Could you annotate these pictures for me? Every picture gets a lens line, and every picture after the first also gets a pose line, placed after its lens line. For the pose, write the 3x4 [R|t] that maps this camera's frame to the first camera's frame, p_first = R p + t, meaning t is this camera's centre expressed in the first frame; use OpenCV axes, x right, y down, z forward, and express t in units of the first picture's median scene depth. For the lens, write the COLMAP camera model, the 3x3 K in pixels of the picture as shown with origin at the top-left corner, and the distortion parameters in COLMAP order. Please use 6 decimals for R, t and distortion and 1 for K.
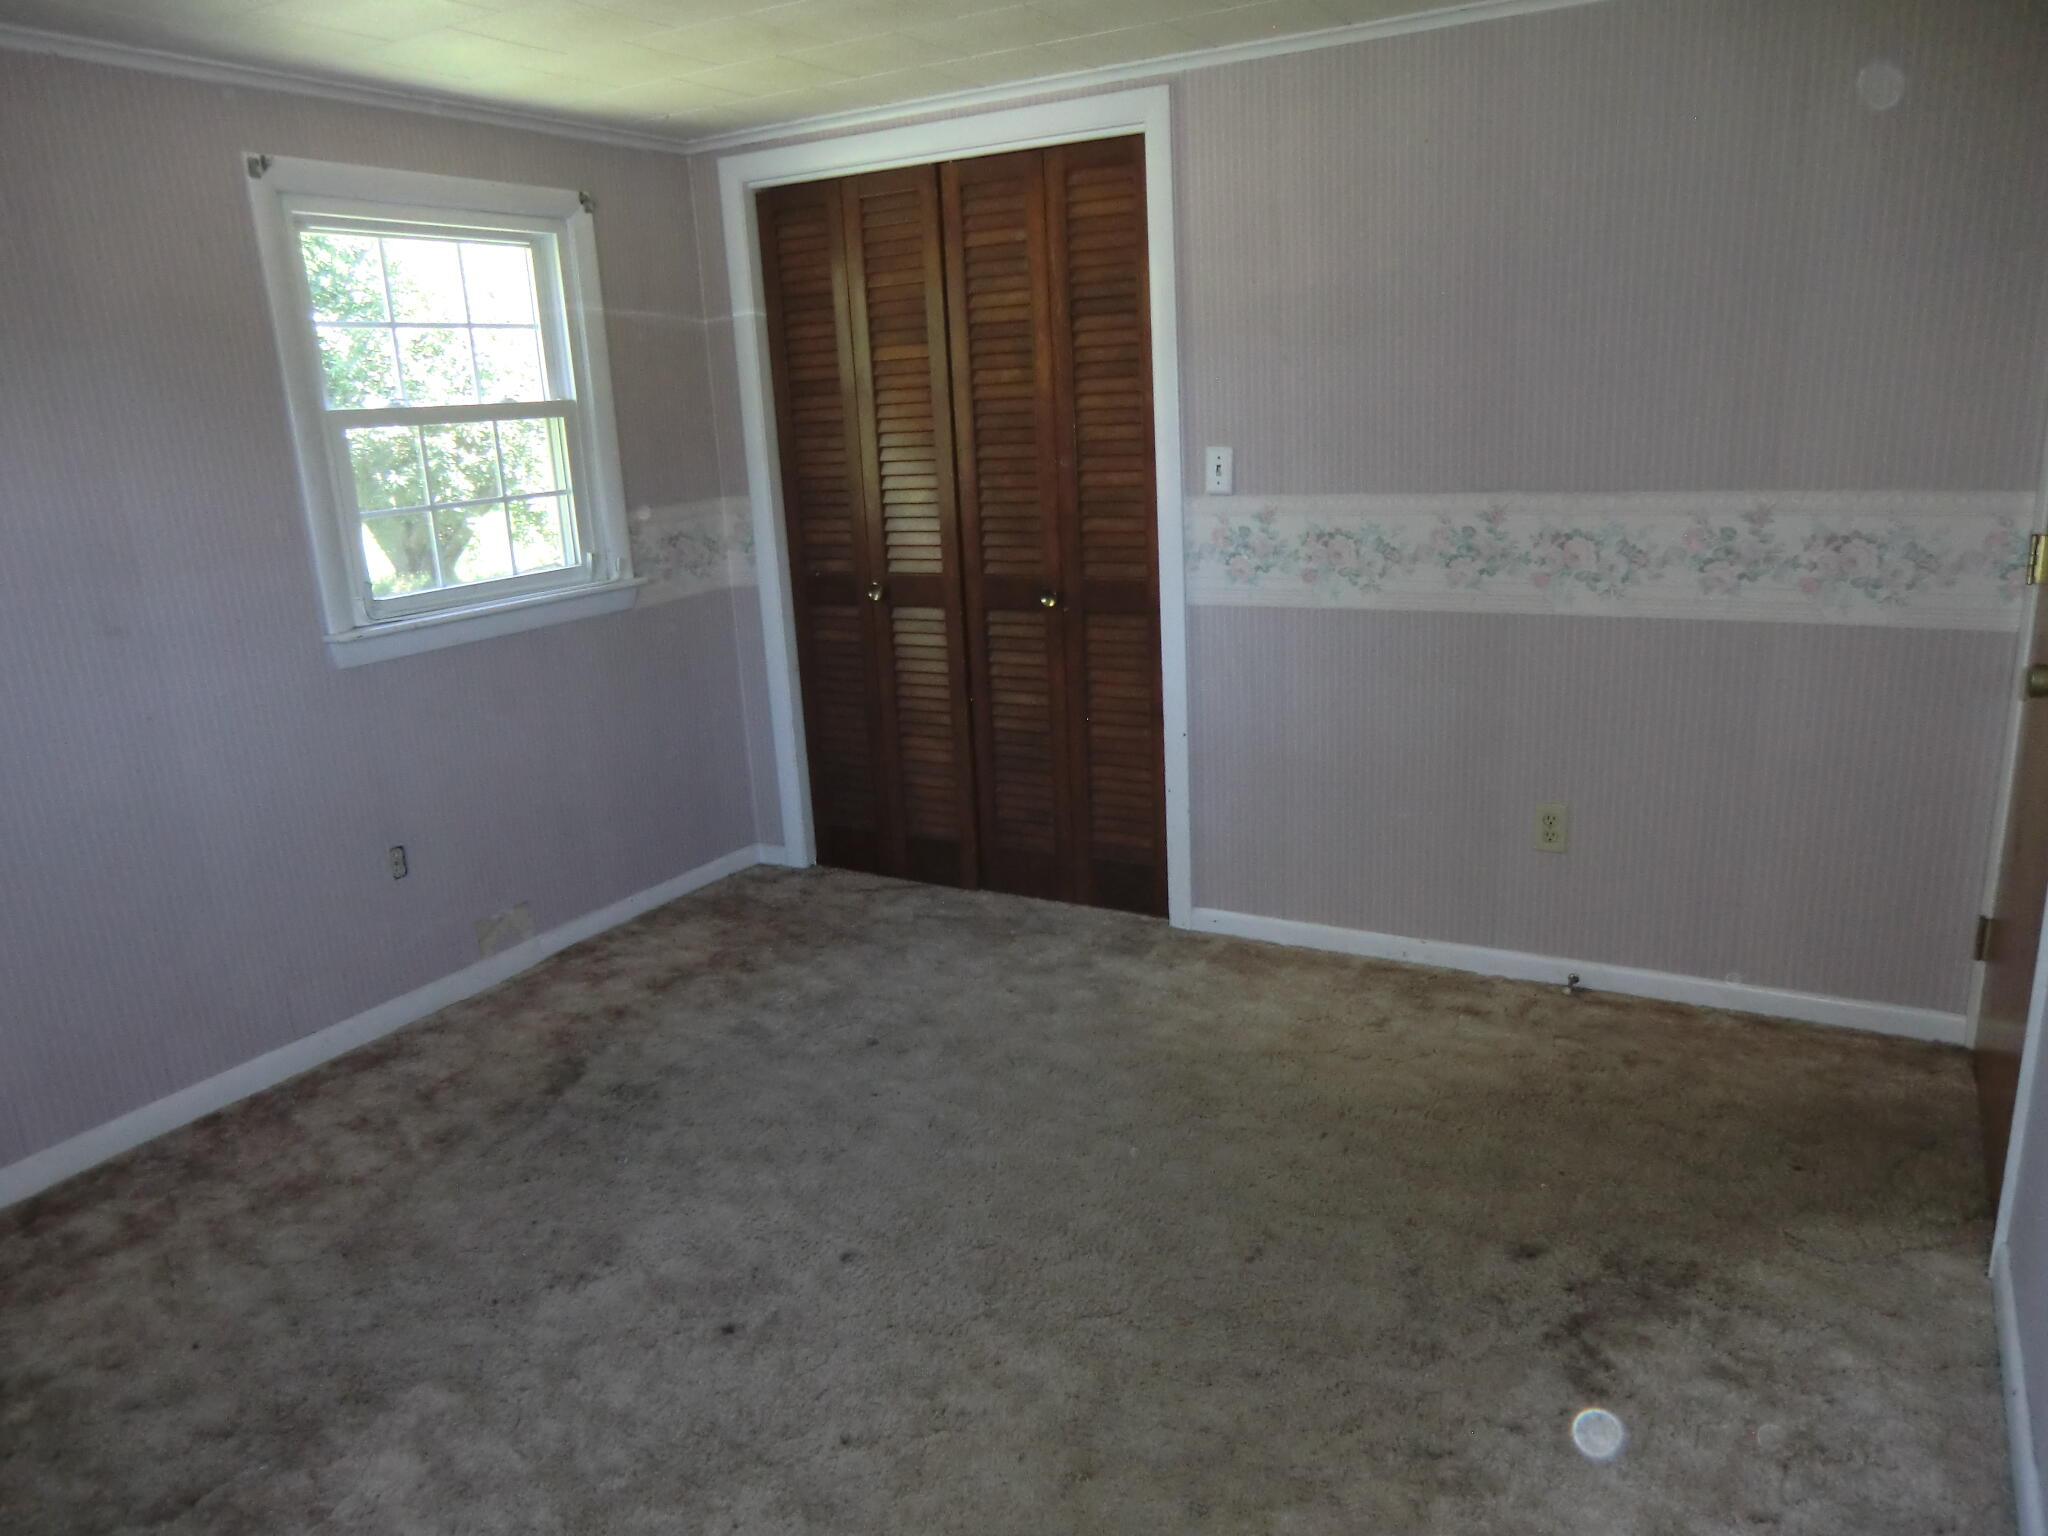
lens RADIAL K [[1443.7, 0, 1024.0], [0, 1443.7, 768.0], [0, 0, 1]] dist [-0.095821, 0.131962]
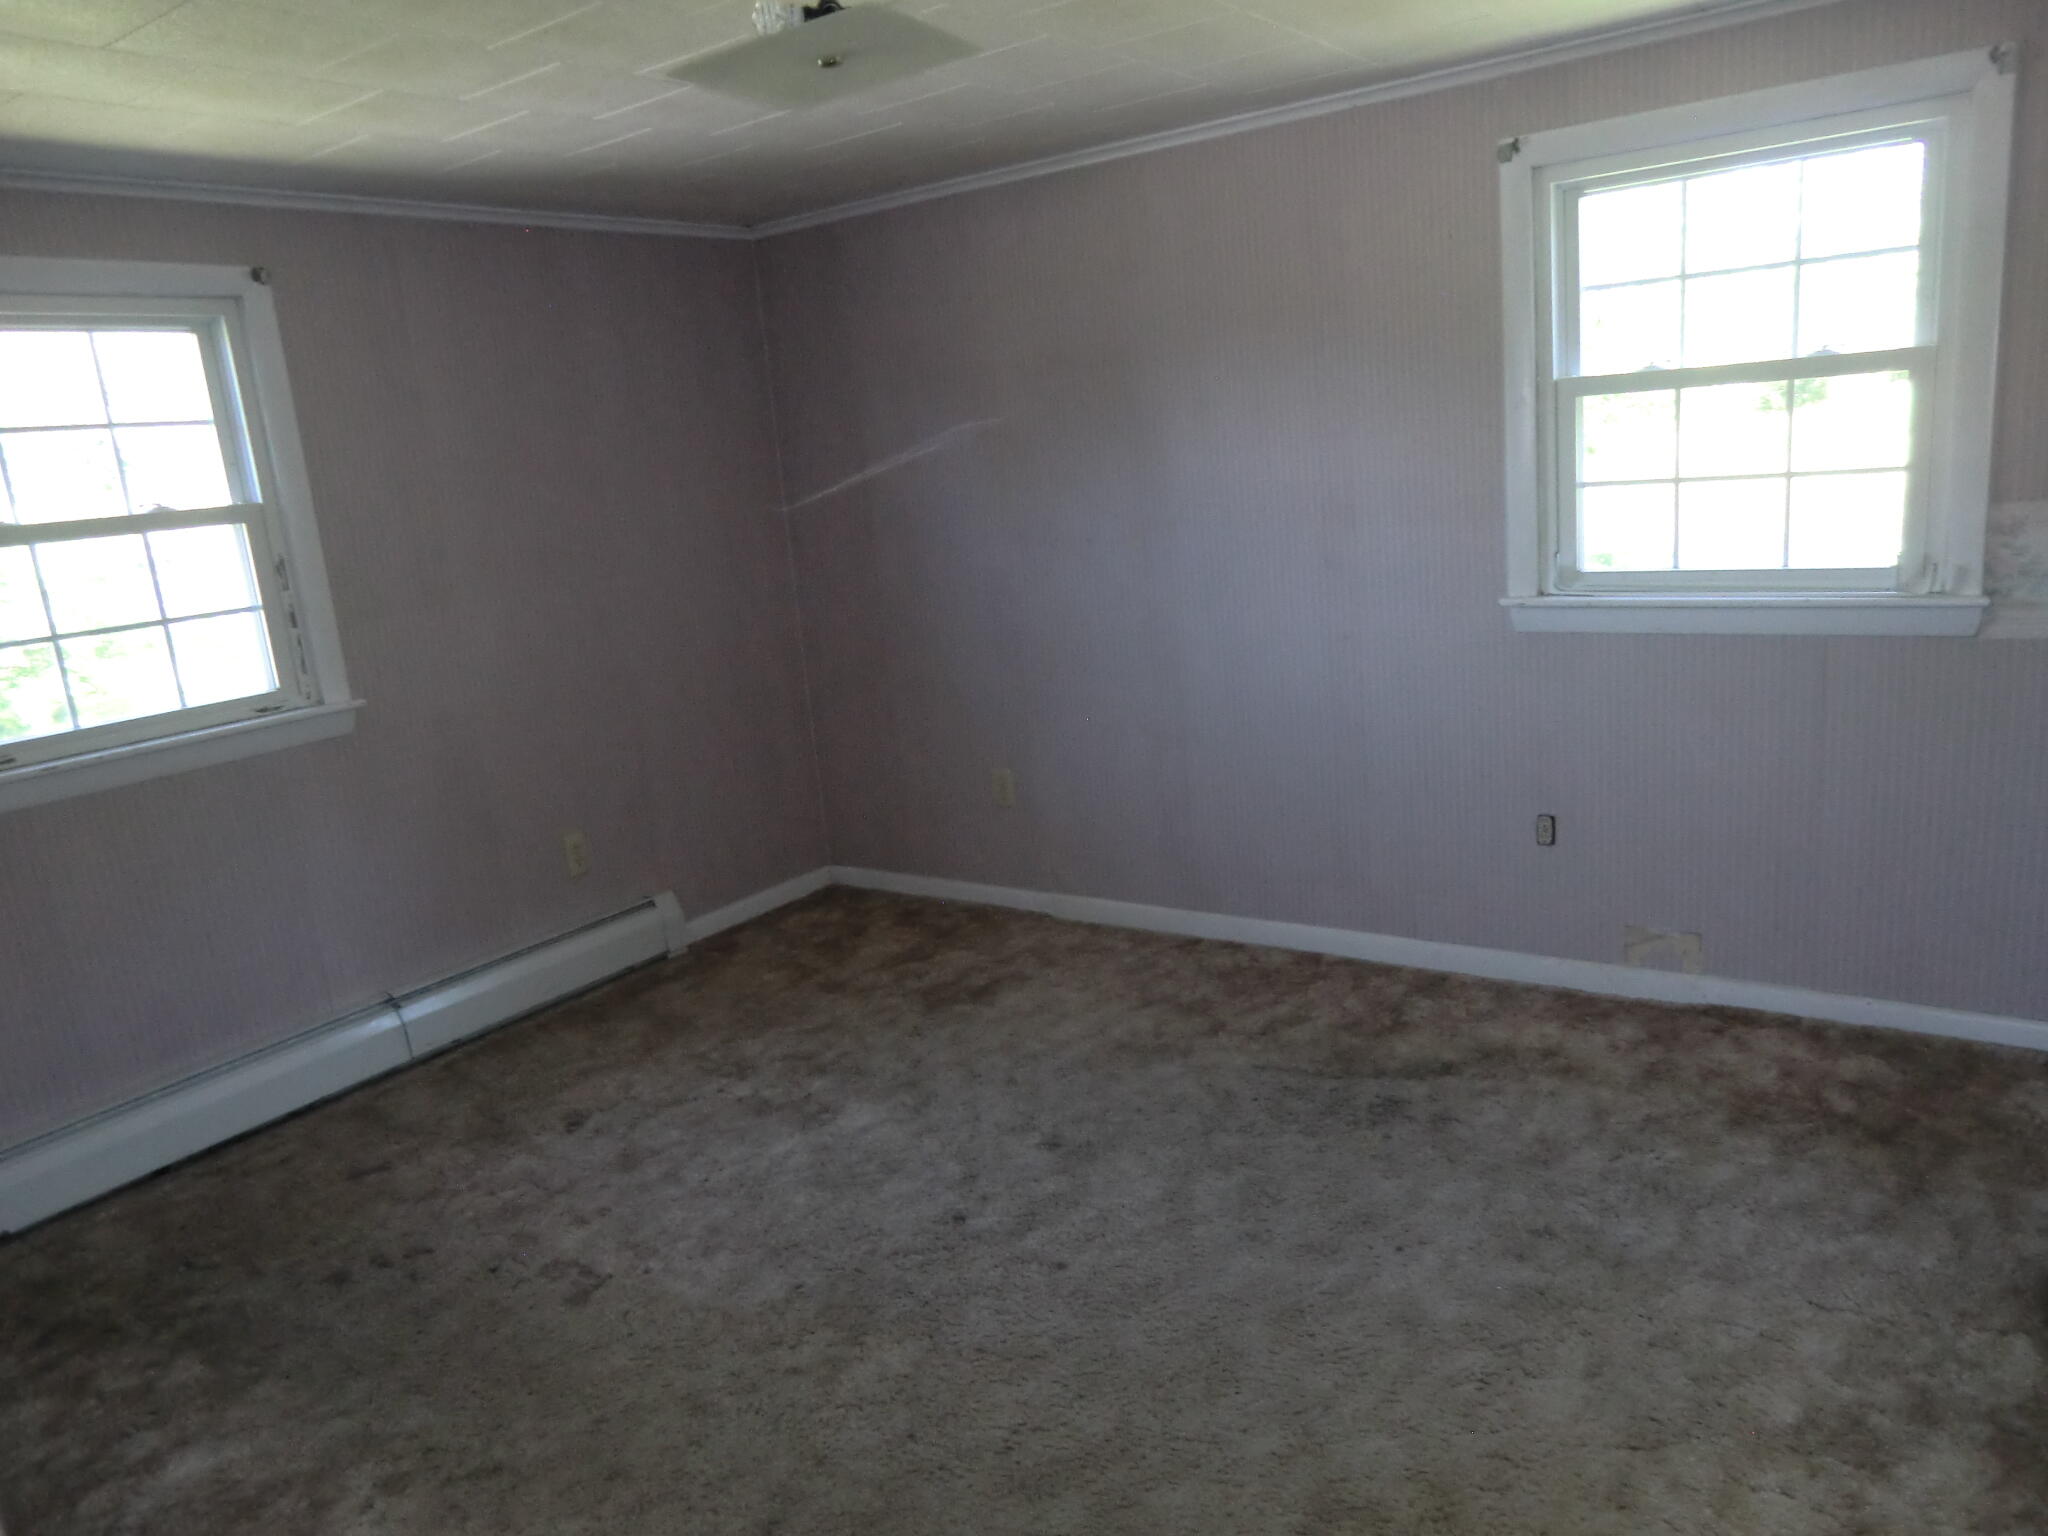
lens RADIAL K [[1443.7, 0, 1024.0], [0, 1443.7, 768.0], [0, 0, 1]] dist [-0.095821, 0.131962]
pose [[-0.043982, 0.284262, -0.957737, 0.550736], [-0.177198, 0.941245, 0.287505, -0.208197], [0.983192, 0.182354, 0.008973, 0.647484]]
